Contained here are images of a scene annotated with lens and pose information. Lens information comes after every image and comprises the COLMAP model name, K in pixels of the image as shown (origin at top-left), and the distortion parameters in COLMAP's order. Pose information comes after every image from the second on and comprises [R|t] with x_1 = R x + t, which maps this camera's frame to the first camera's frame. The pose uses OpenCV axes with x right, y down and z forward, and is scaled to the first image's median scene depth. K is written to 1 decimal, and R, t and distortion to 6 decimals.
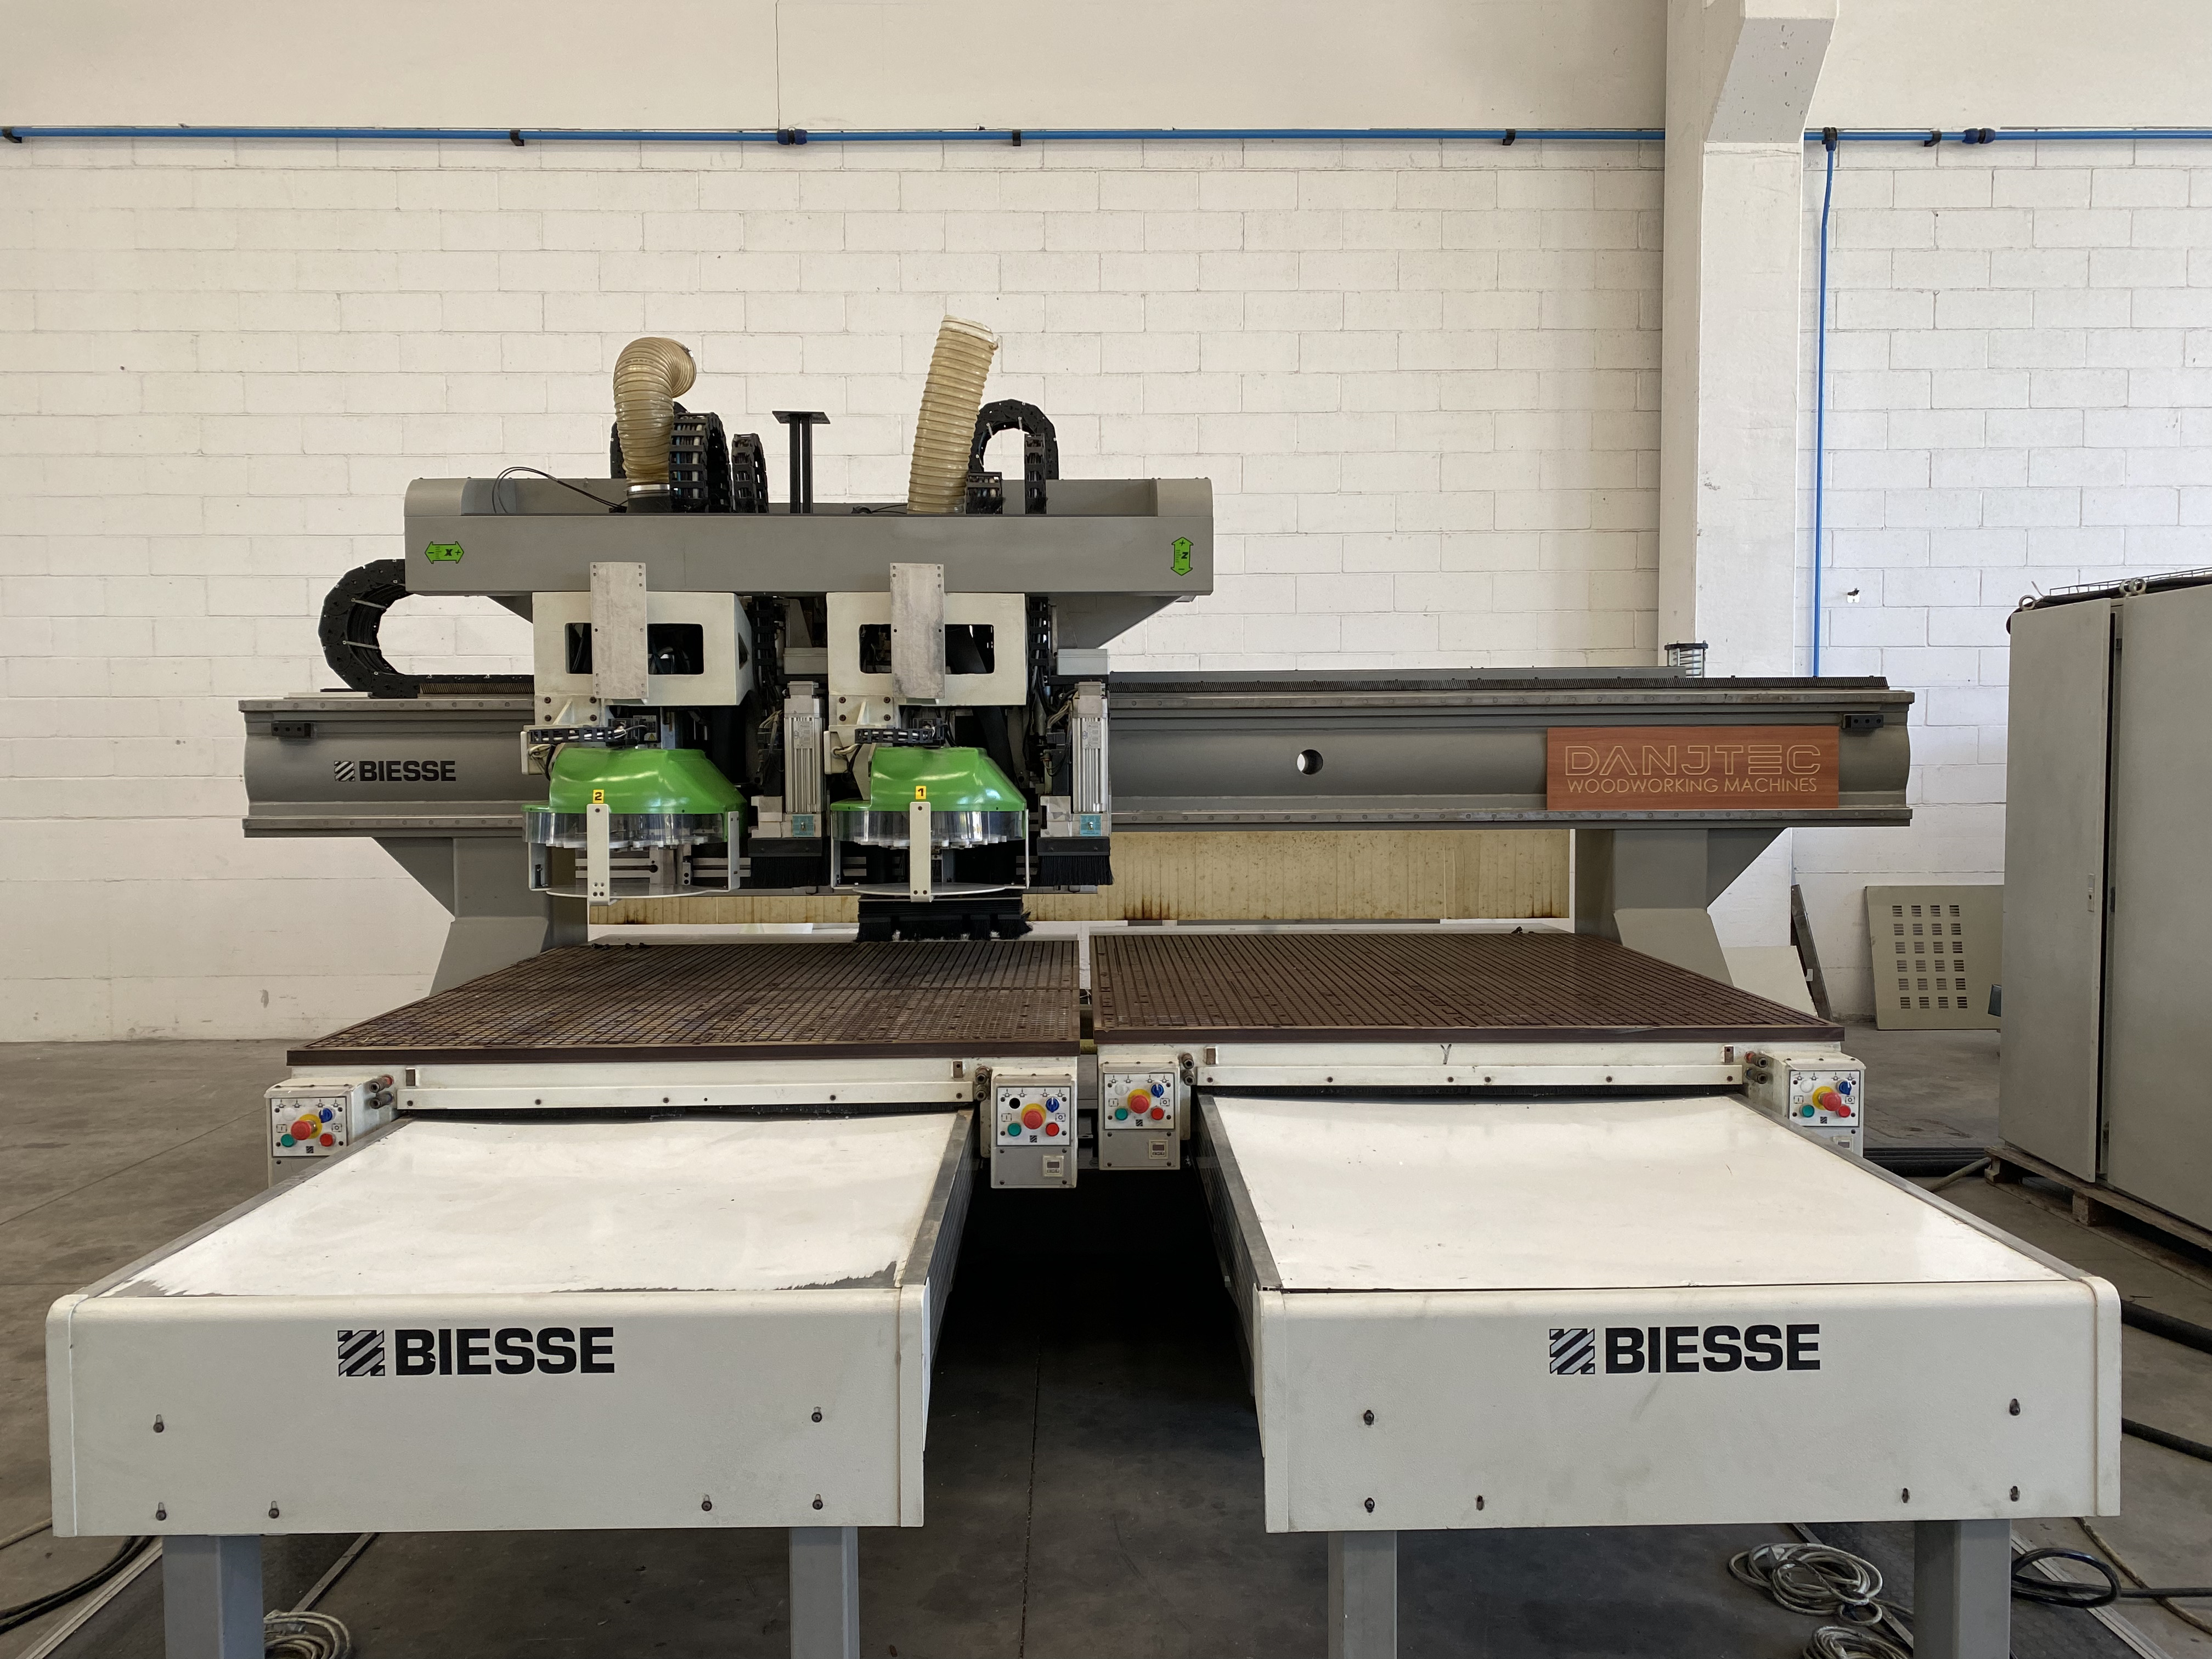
lens RADIAL K [[1624.0, 0, 1106.0], [0, 1624.0, 829.5], [0, 0, 1]] dist [0.011035, -0.034865]
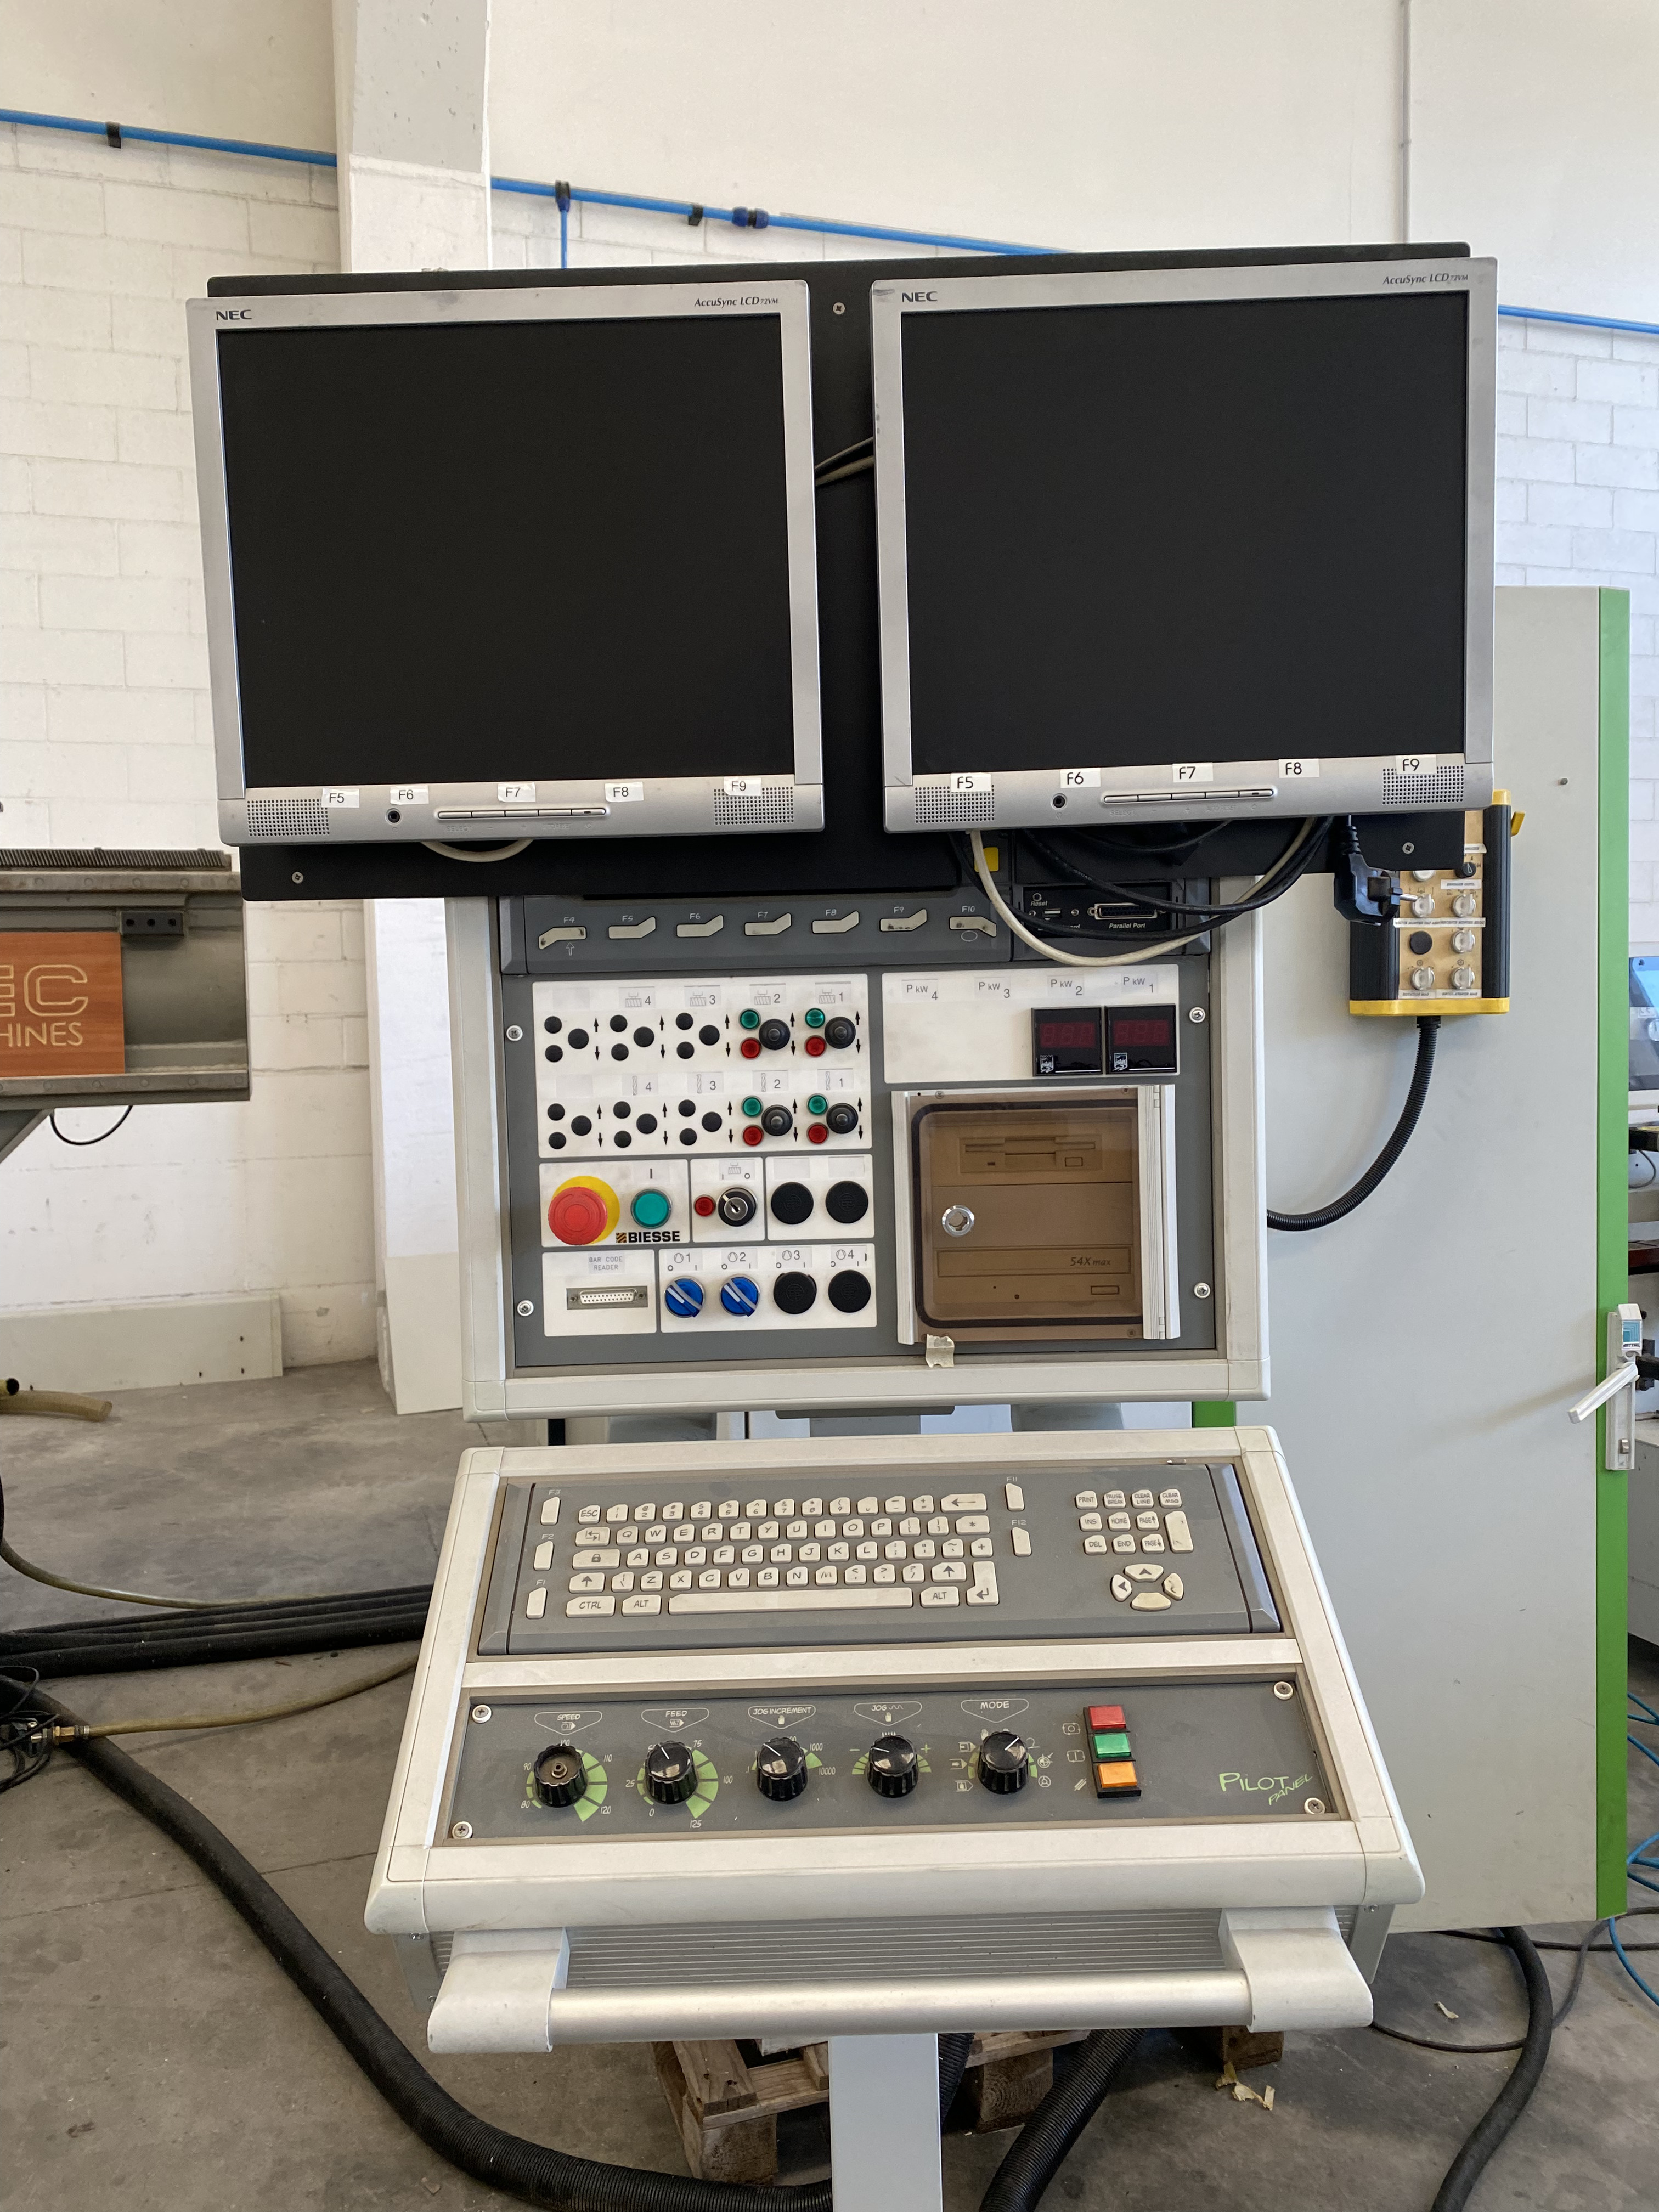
lens RADIAL K [[1624.0, 0, 829.5], [0, 1624.0, 1106.0], [0, 0, 1]] dist [0.011035, -0.034865]
pose [[0.947610, -0.034037, 0.317610, 0.460247], [0.030049, 0.999396, 0.017450, -0.003695], [-0.318012, -0.006992, 0.948061, 0.336166]]
